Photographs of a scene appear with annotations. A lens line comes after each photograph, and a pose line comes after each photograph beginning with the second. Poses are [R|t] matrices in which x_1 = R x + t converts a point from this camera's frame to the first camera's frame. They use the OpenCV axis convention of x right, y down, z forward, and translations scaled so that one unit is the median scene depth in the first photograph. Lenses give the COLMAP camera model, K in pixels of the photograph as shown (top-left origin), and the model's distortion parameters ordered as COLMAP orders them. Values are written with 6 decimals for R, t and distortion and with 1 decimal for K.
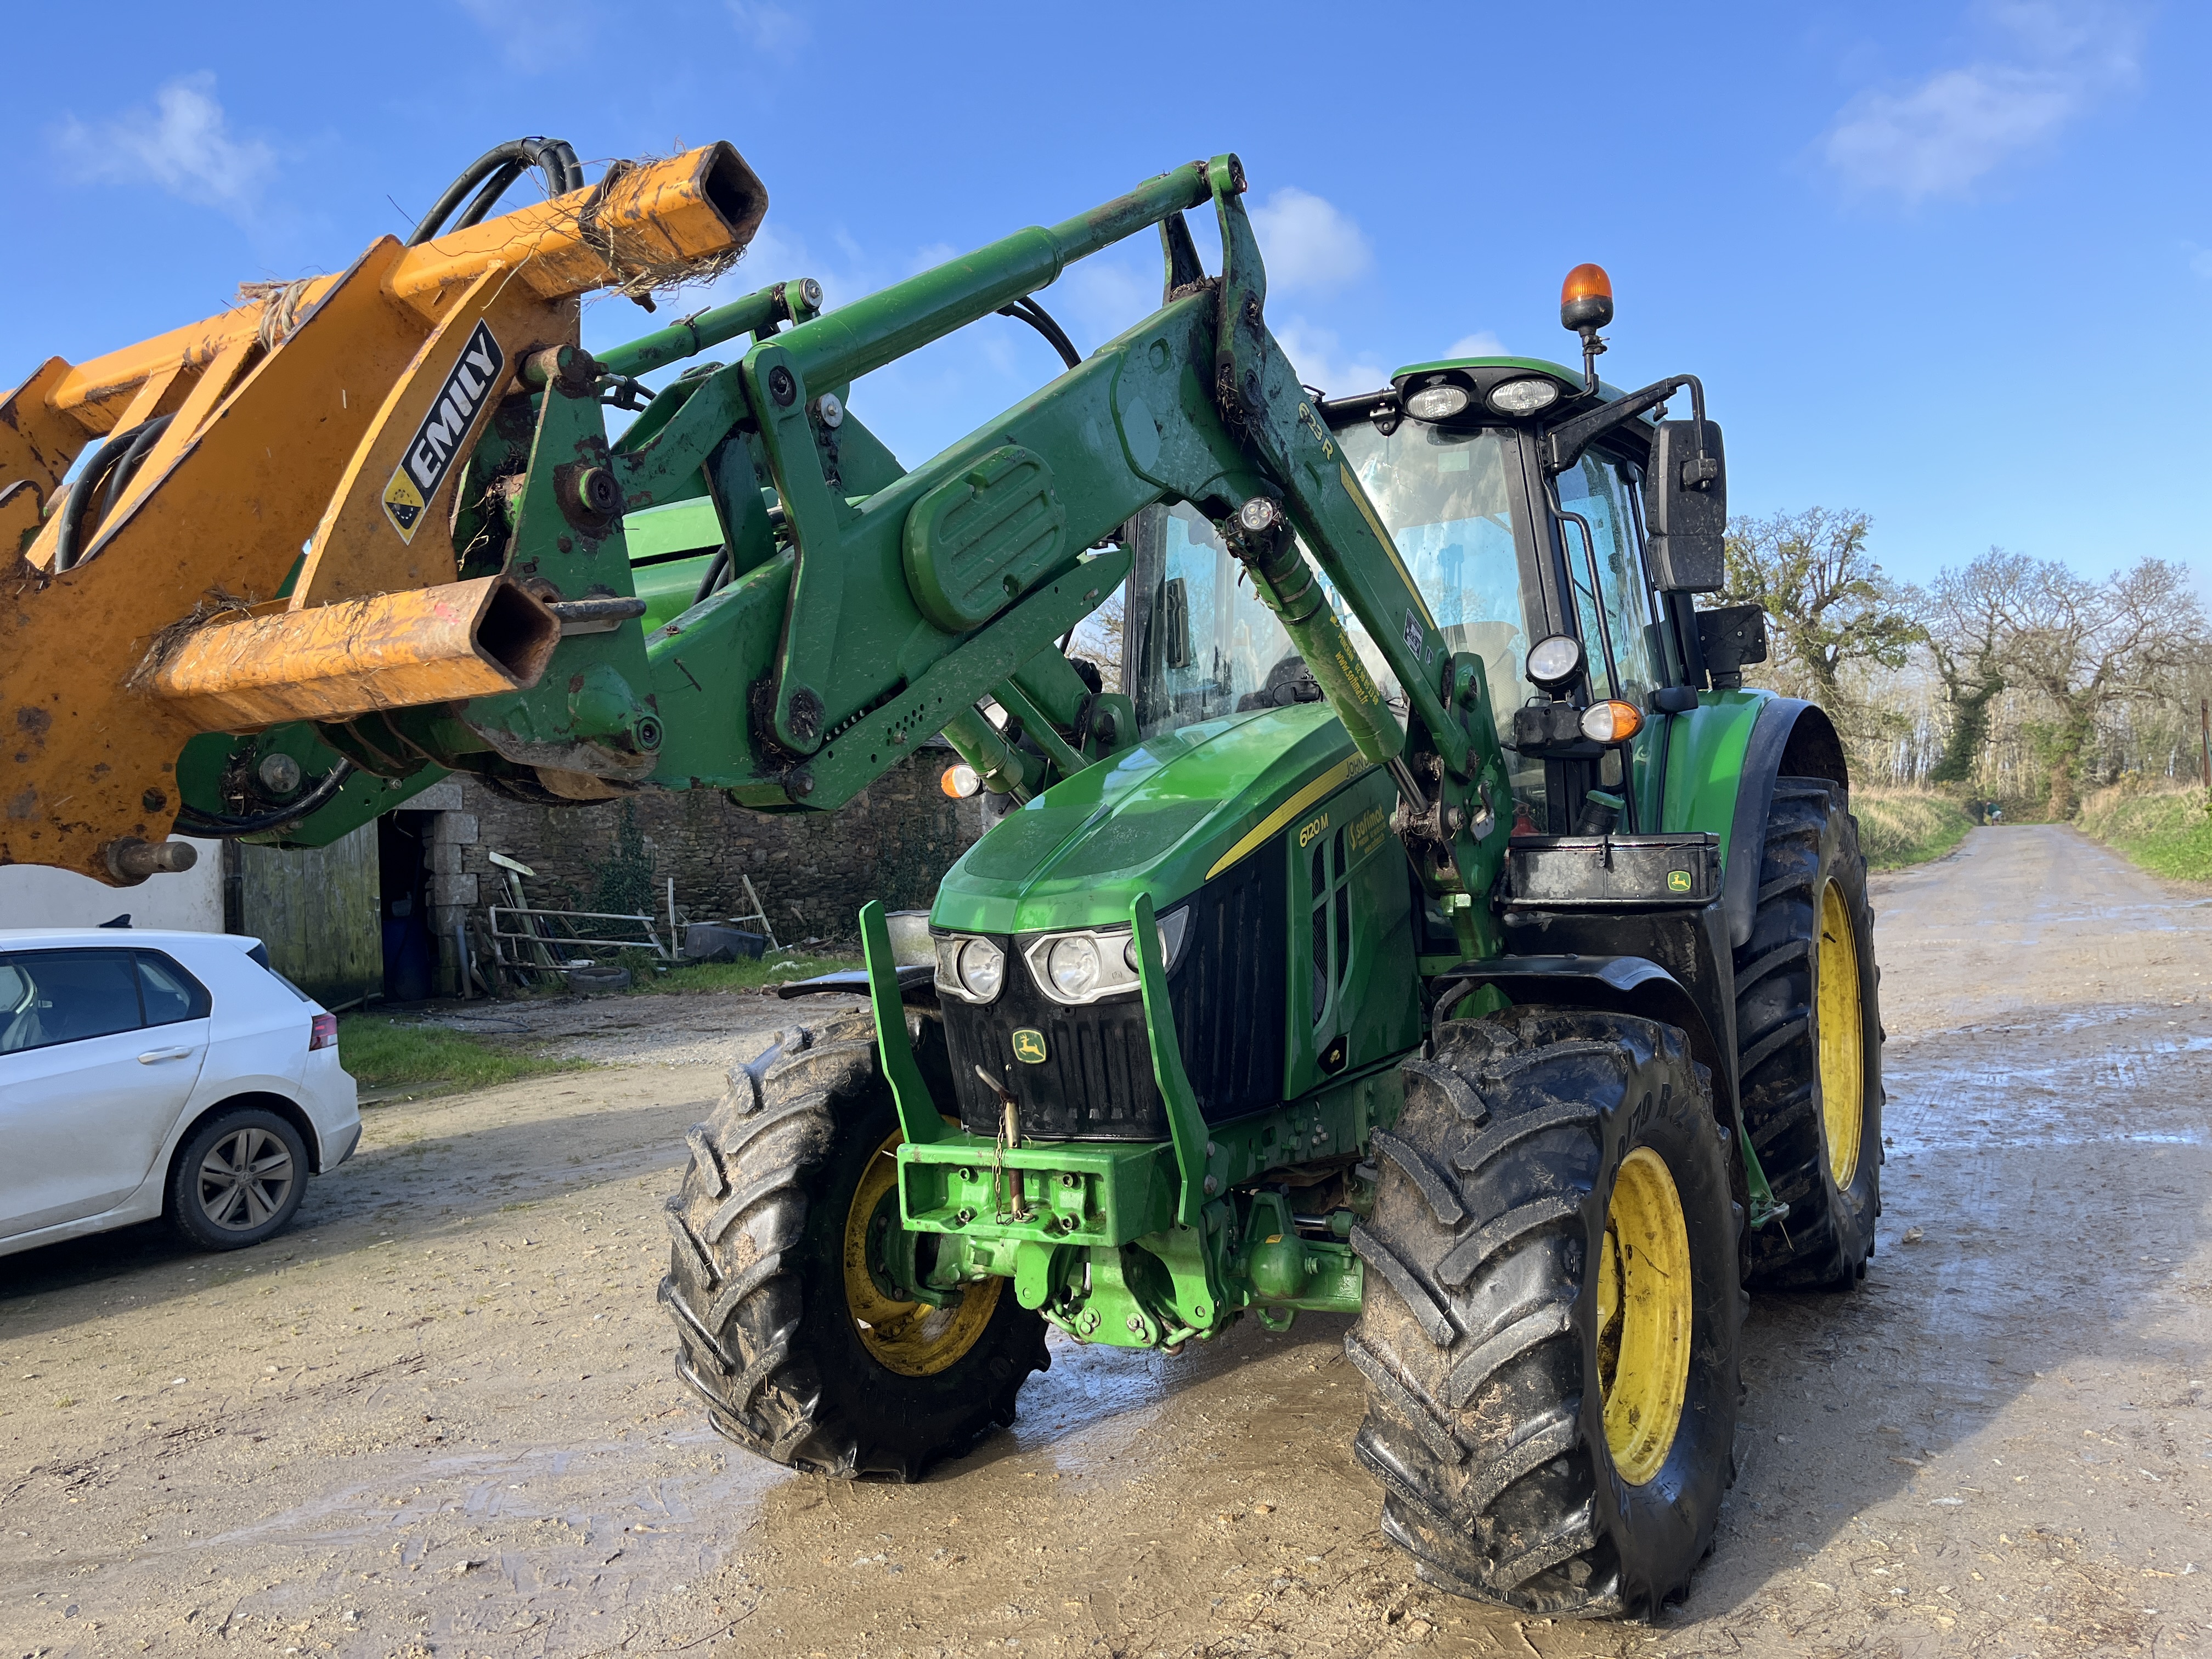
lens RADIAL K [[1690.1, 0, 1106.0], [0, 1690.1, 829.5], [0, 0, 1]] dist [0.066265, -0.083221]
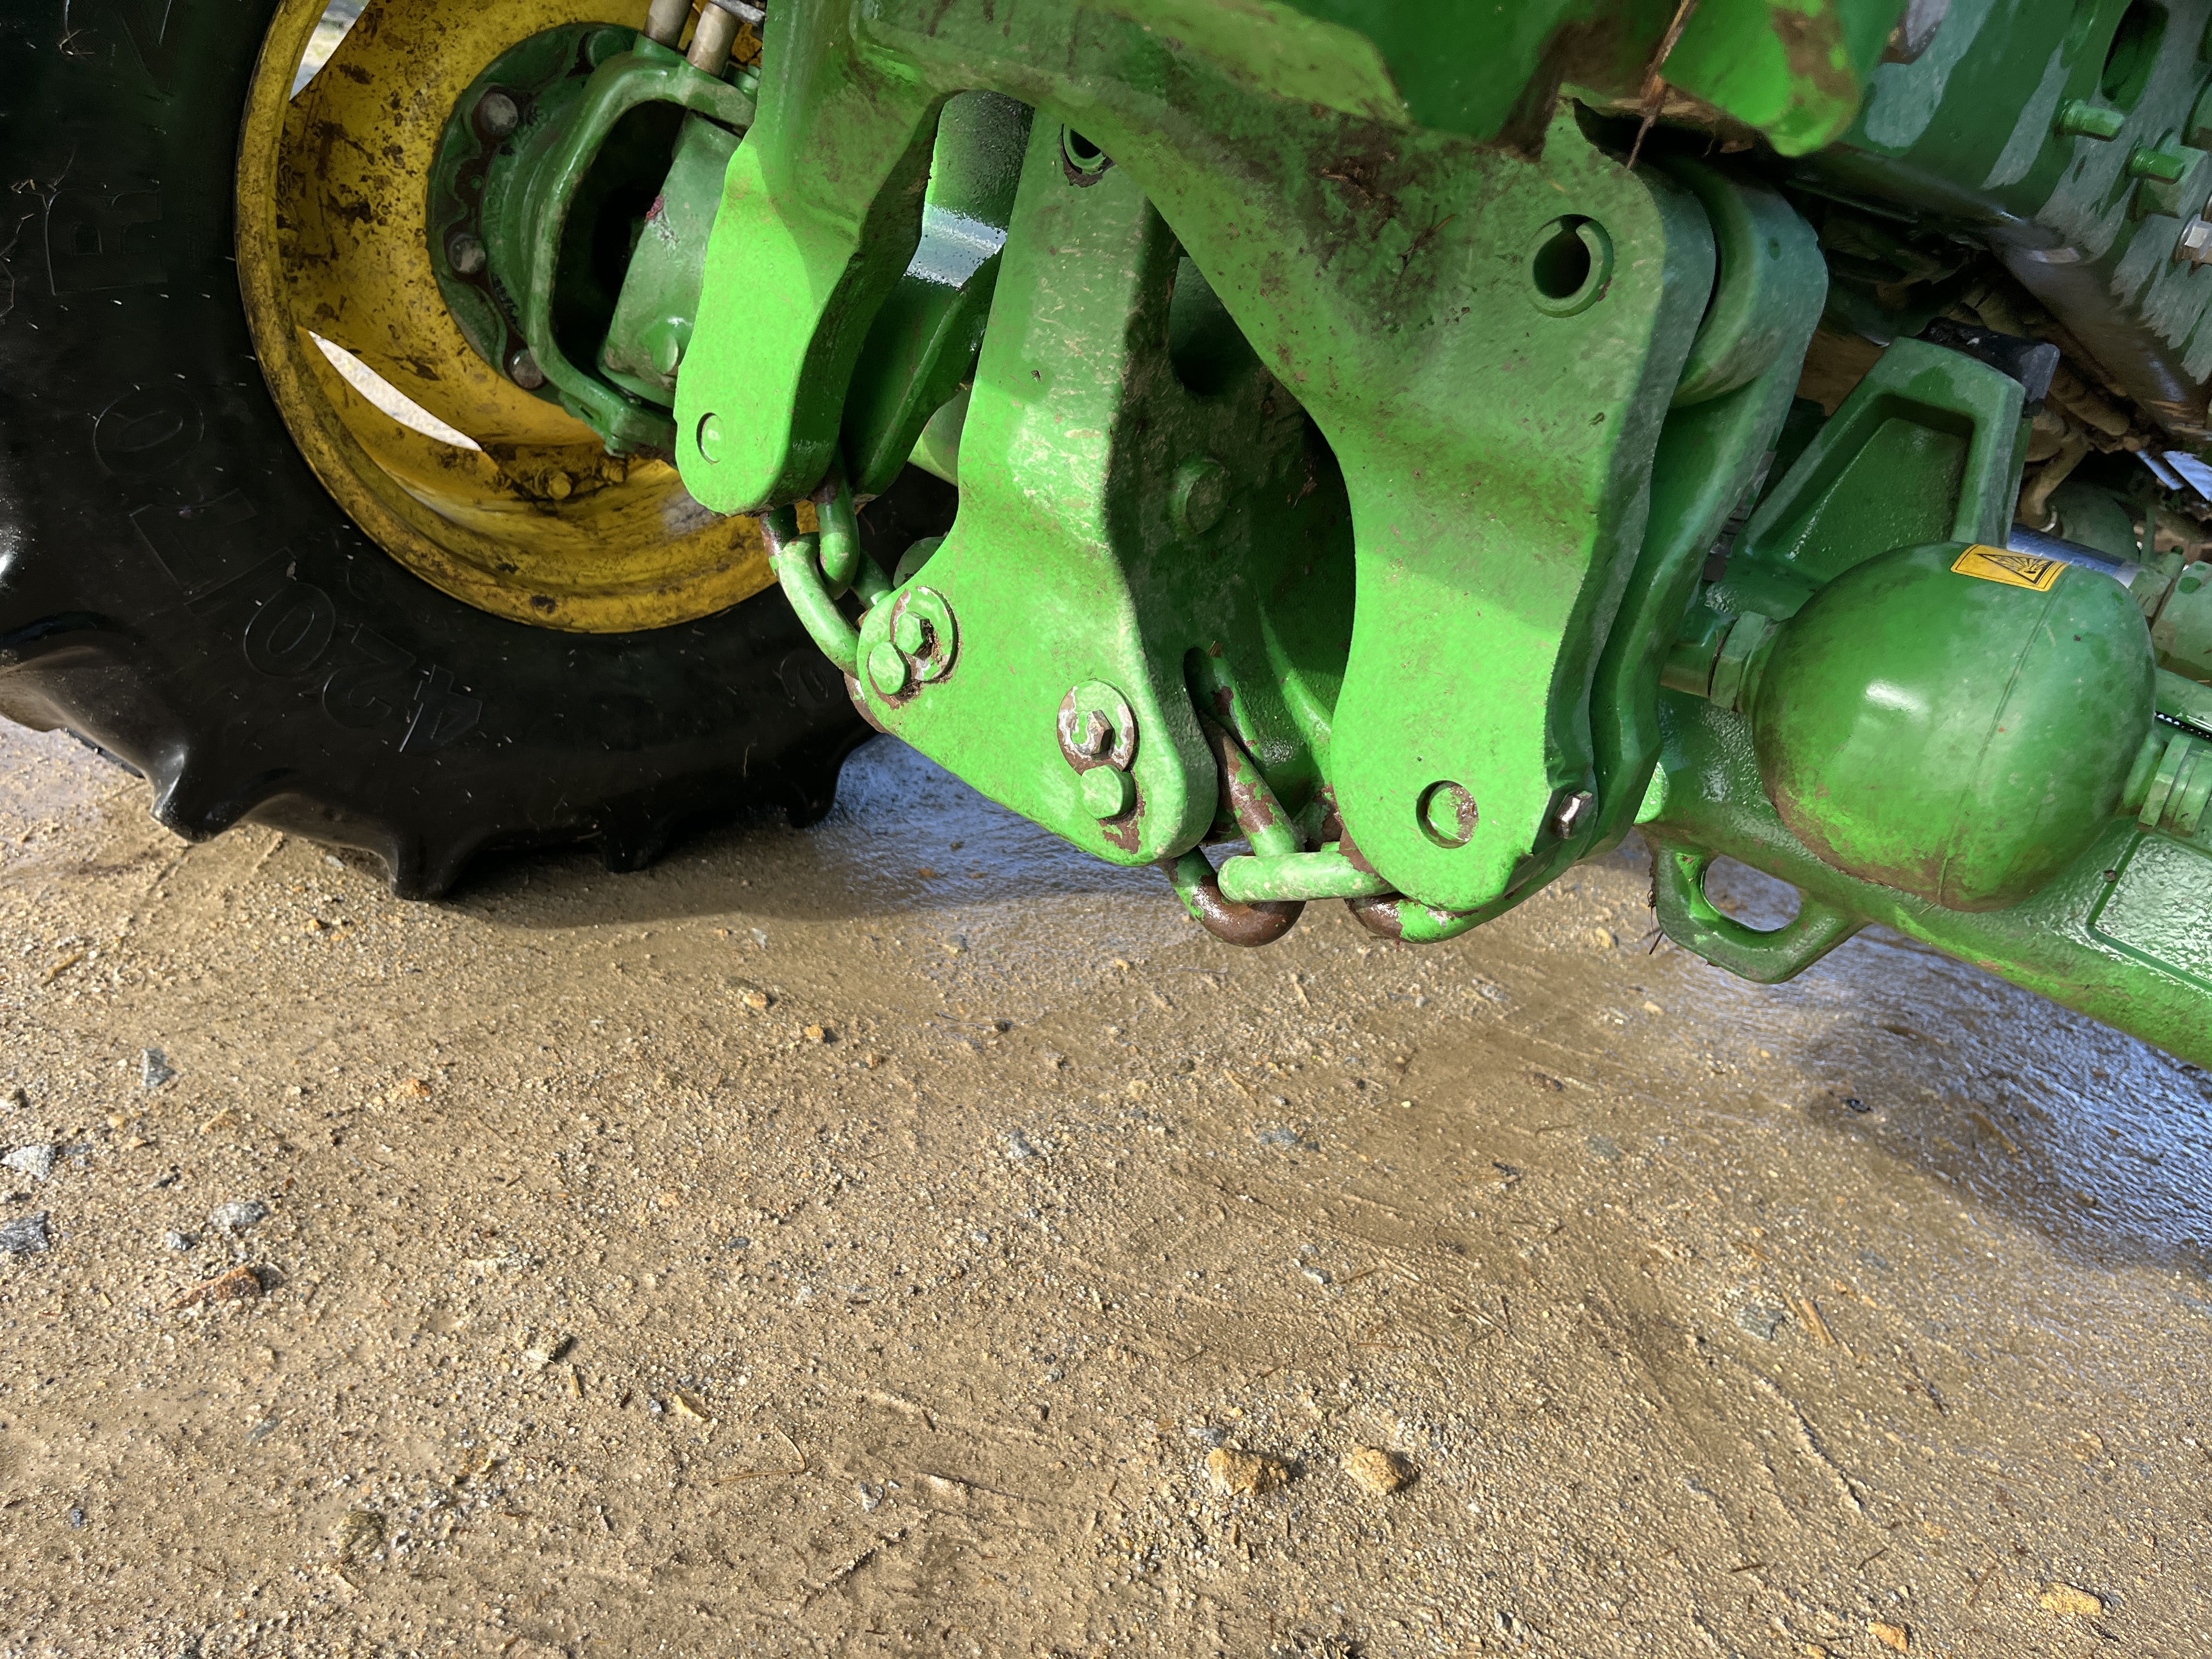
lens RADIAL K [[1690.1, 0, 1106.0], [0, 1690.1, 829.5], [0, 0, 1]] dist [0.066265, -0.083221]
pose [[0.940314, 0.336709, -0.049358, 0.032411], [-0.289967, 0.868662, 0.401678, 0.226991], [0.178124, -0.363391, 0.914450, 0.836627]]
